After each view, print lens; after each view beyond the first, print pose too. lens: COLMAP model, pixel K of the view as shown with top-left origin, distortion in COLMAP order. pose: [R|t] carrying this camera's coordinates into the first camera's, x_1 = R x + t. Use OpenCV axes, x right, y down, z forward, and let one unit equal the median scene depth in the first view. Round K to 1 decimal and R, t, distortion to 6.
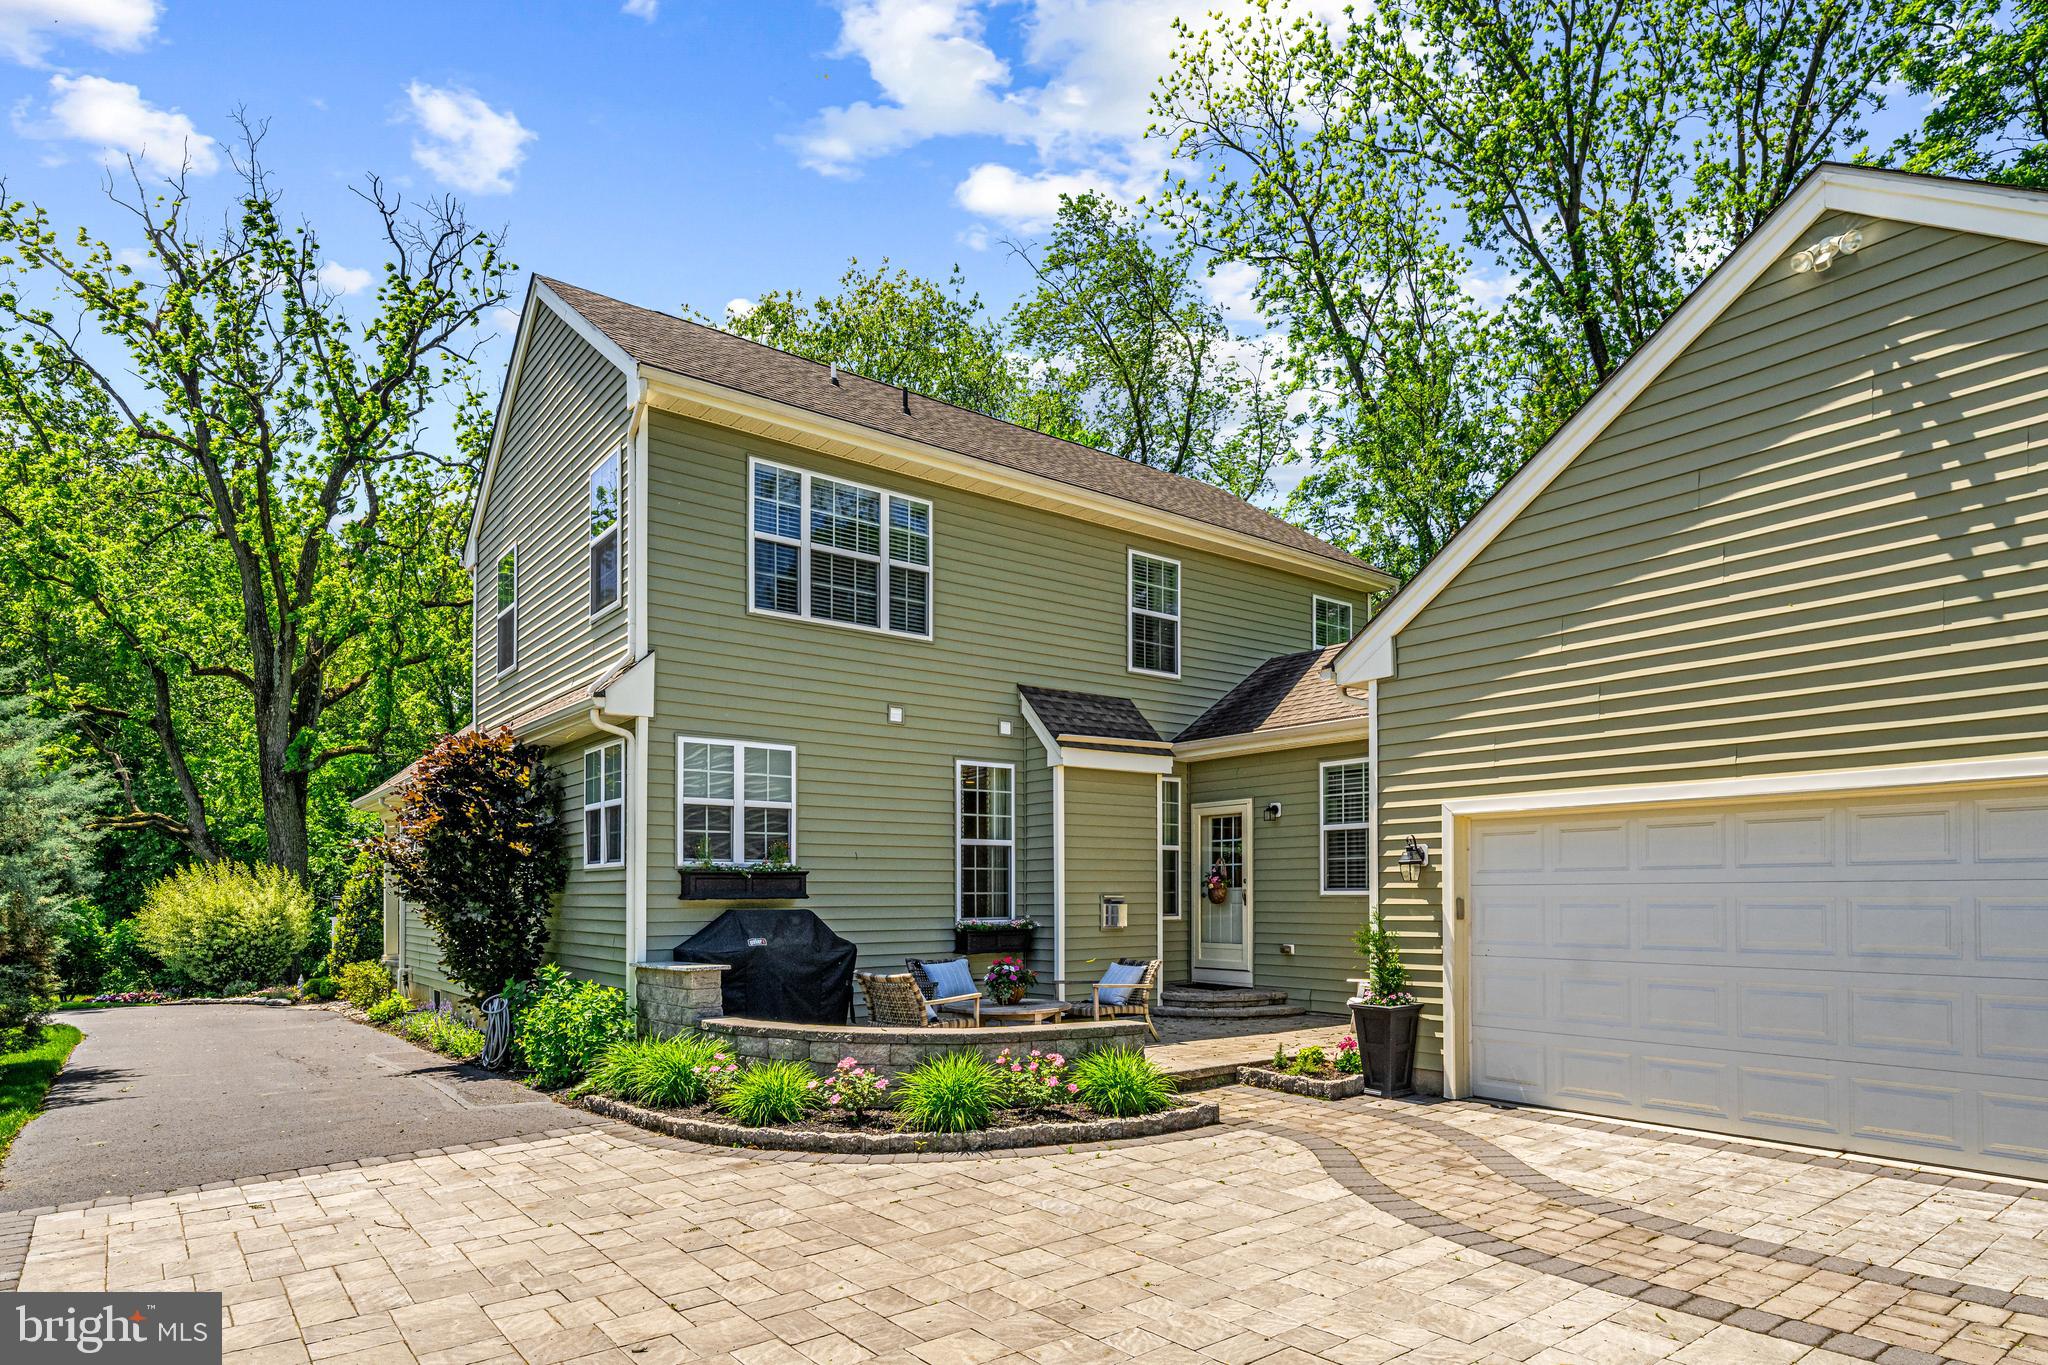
lens RADIAL K [[1104.7, 0, 1015.2], [0, 1104.7, 872.1], [0, 0, 1]] dist [0.001953, -0.000762]
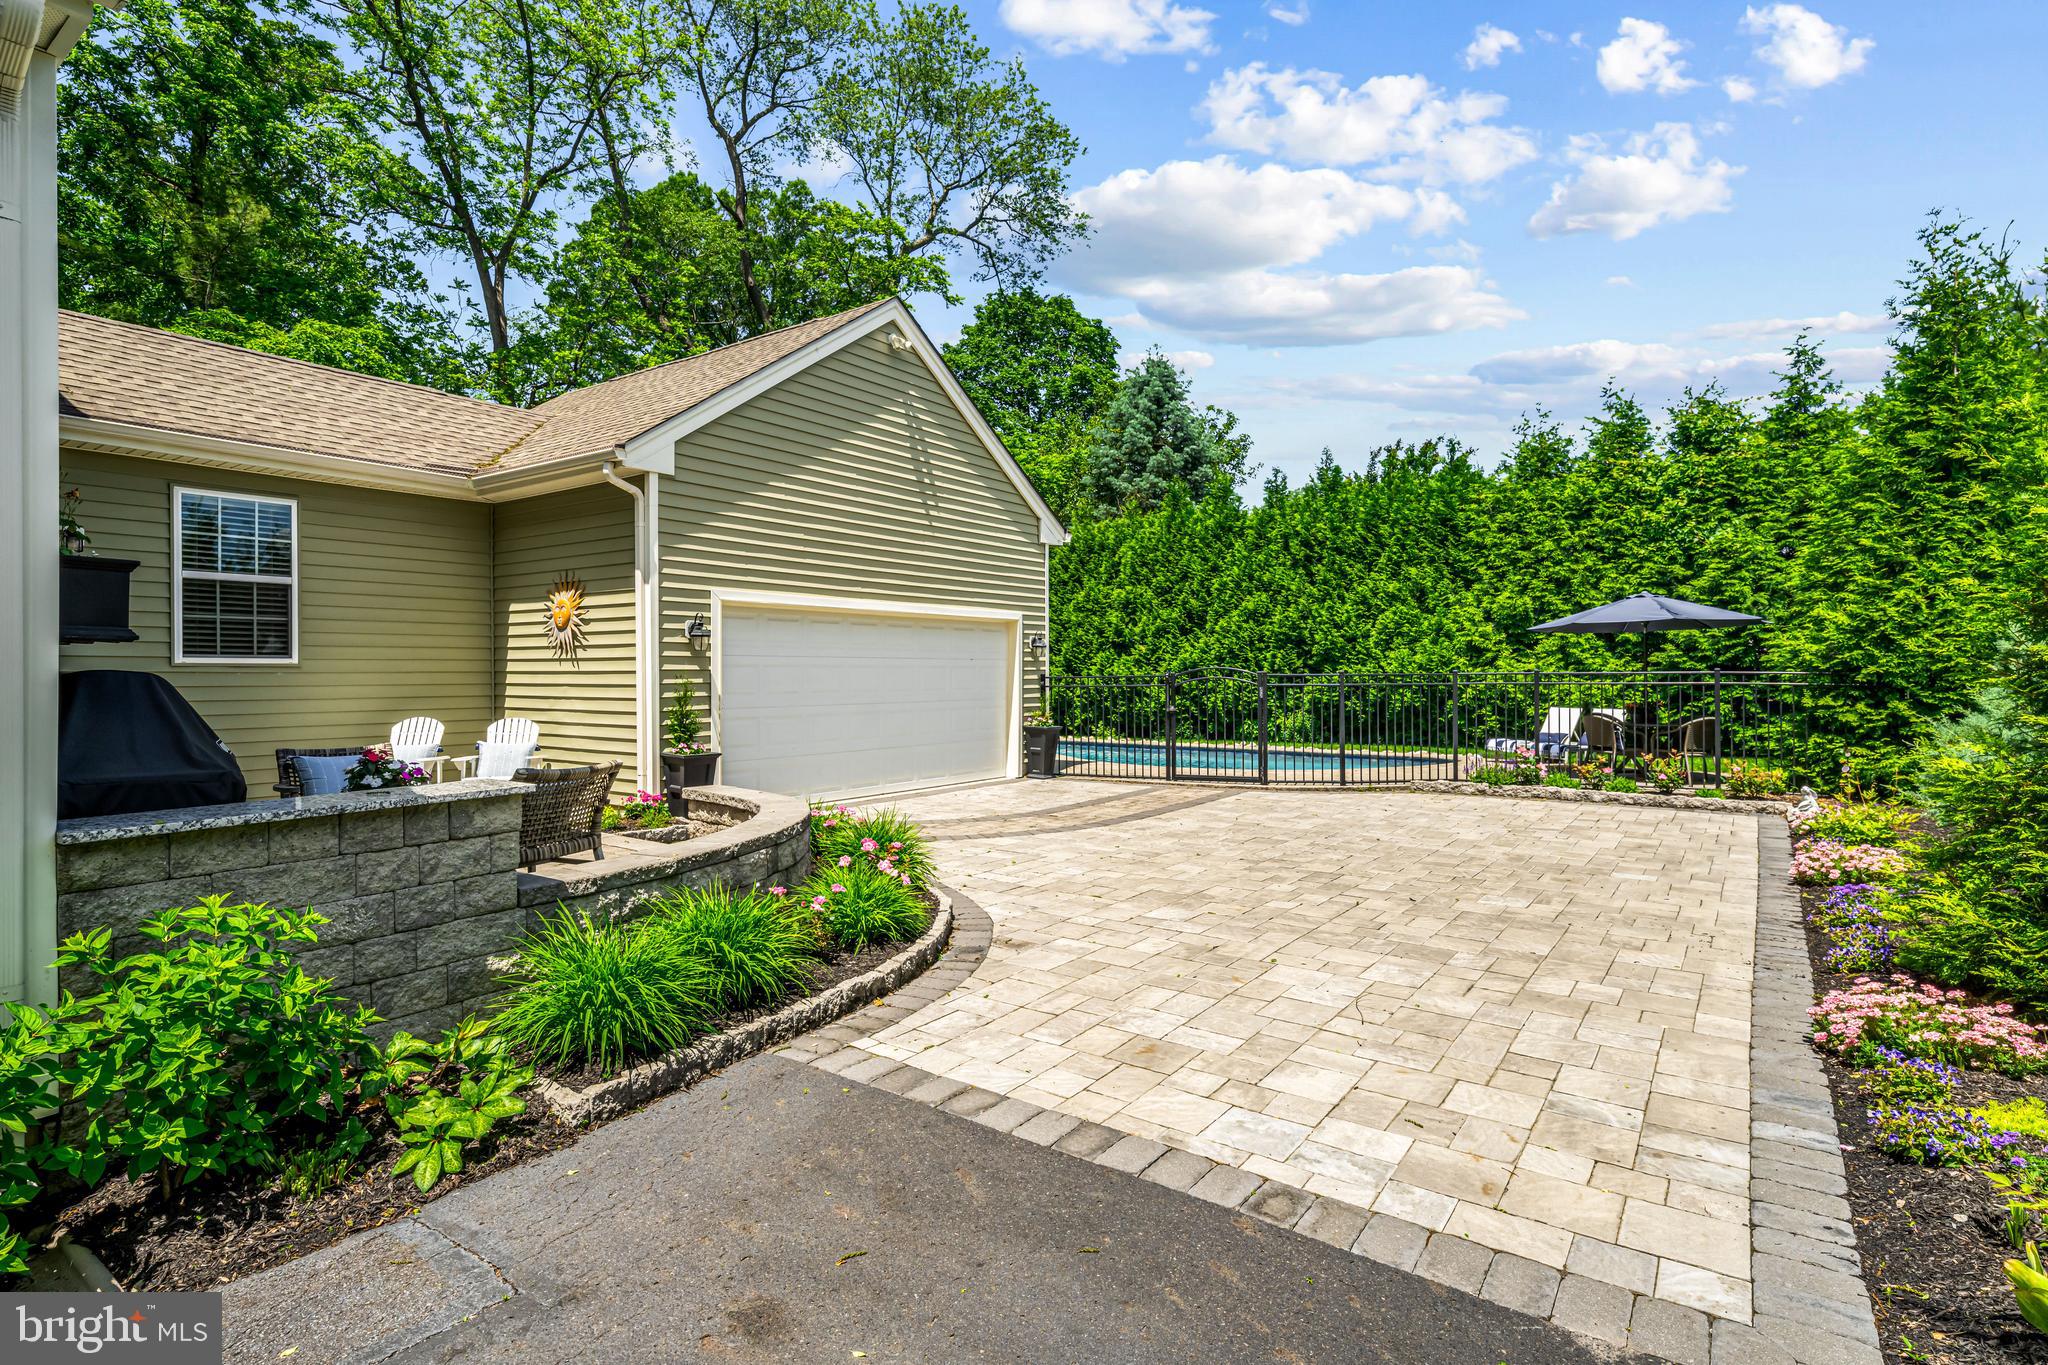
lens RADIAL K [[1038.4, 0, 1015.6], [0, 1038.4, 678.5], [0, 0, 1]] dist [-0.002244, -0.000402]
pose [[-0.275978, 0.002790, 0.961160, -0.669703], [-0.016244, 0.999839, -0.007566, 0.033275], [-0.961027, -0.017701, -0.275888, 0.775727]]
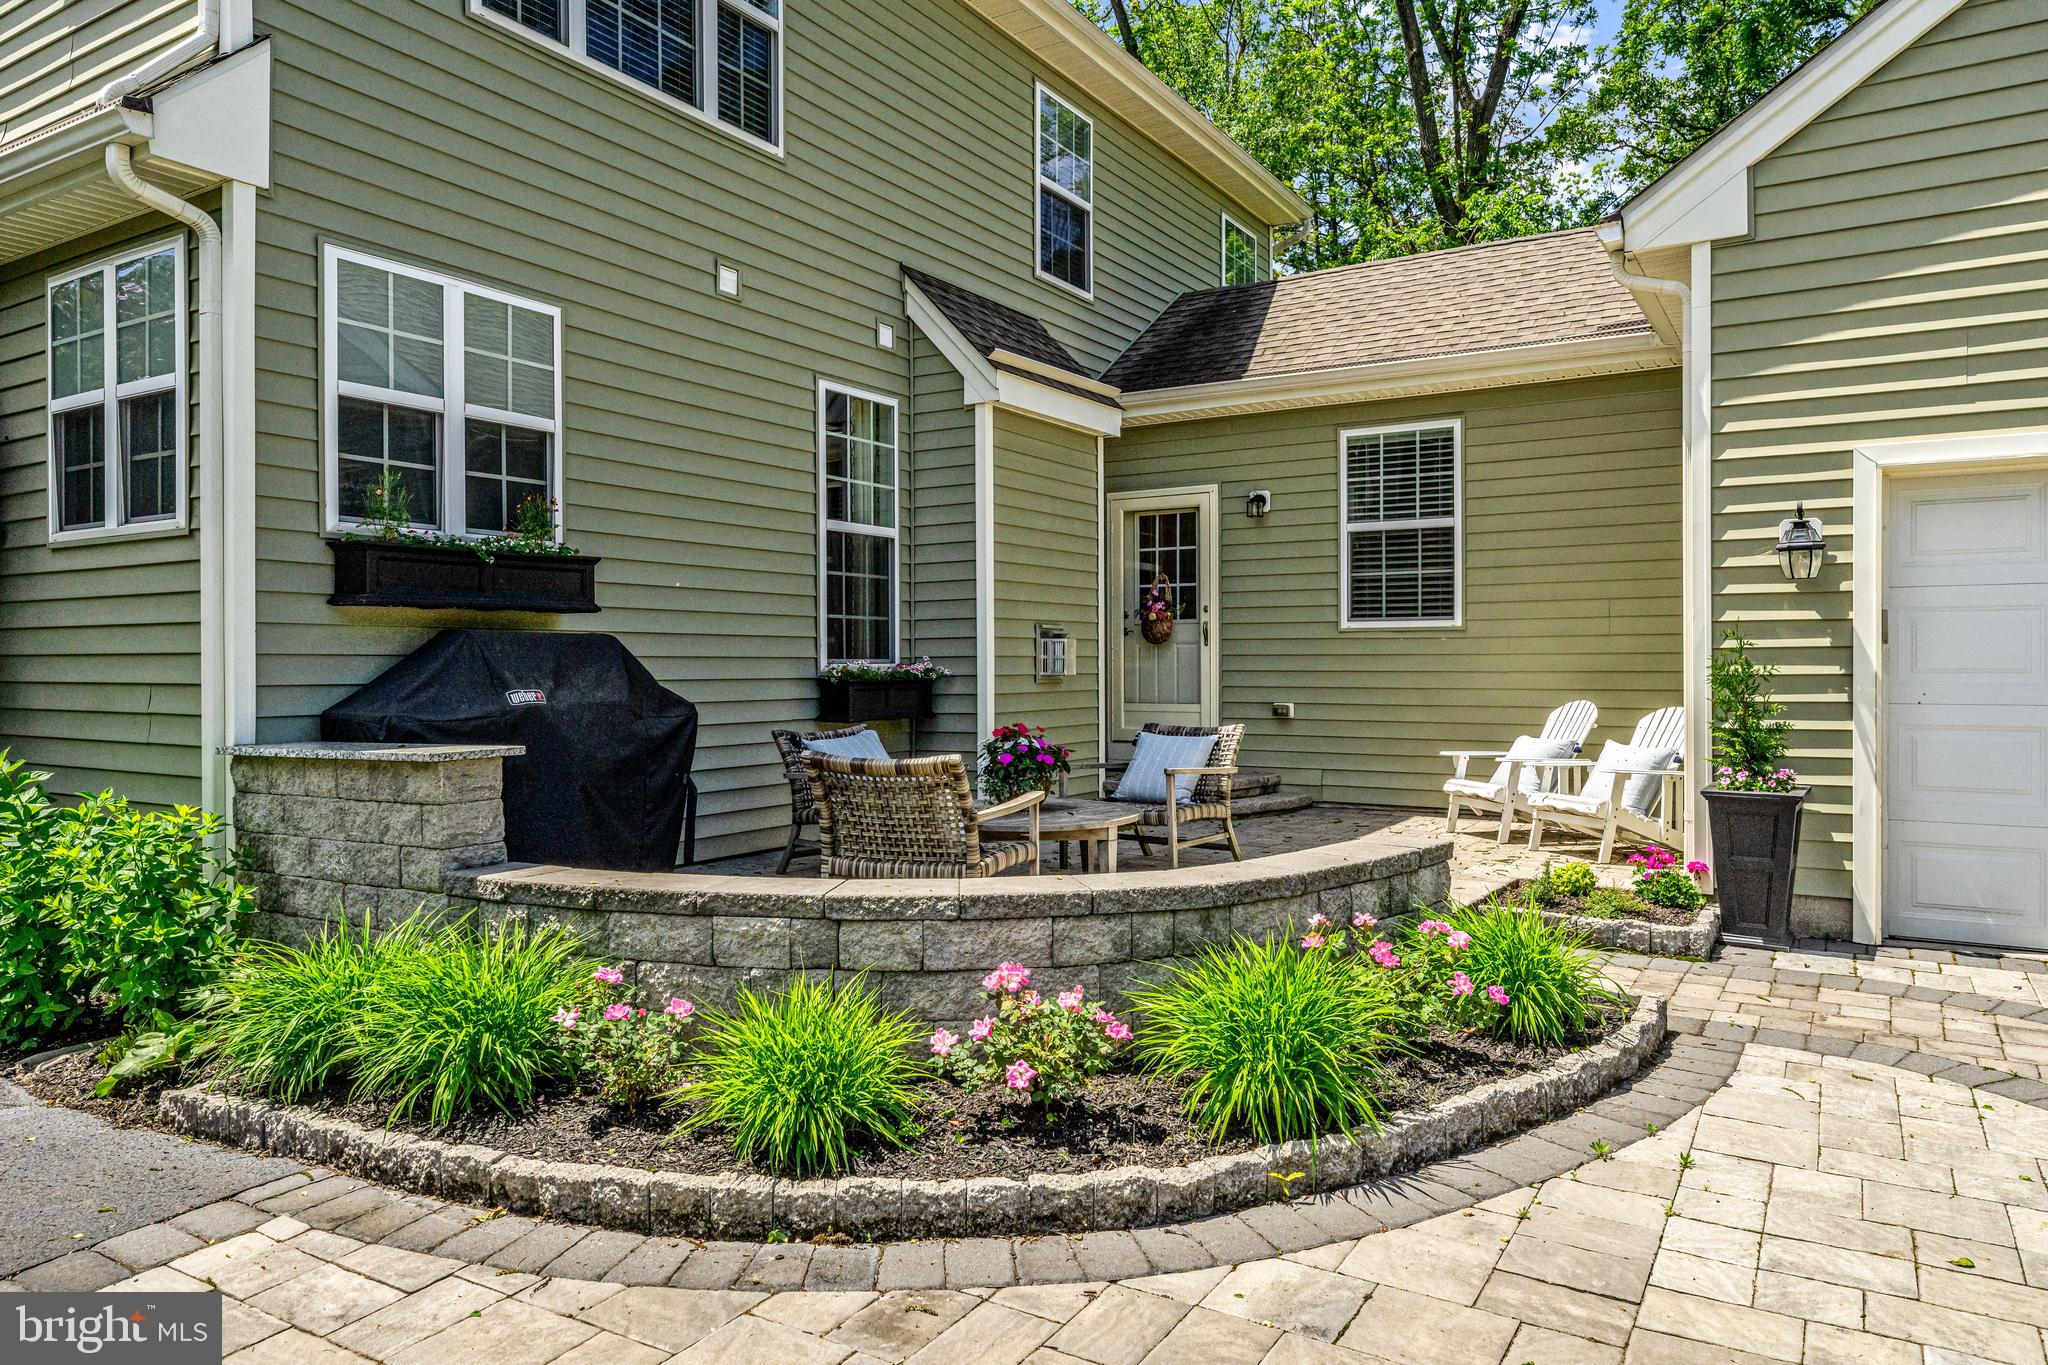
lens RADIAL K [[1324.9, 0, 1027.9], [0, 1324.9, 663.2], [0, 0, 1]] dist [0.003973, 0.003046]
pose [[0.938986, 0.001905, 0.343950, -0.213166], [-0.009233, 0.999764, 0.019668, 0.033680], [-0.343831, -0.021644, 0.938782, 0.374241]]
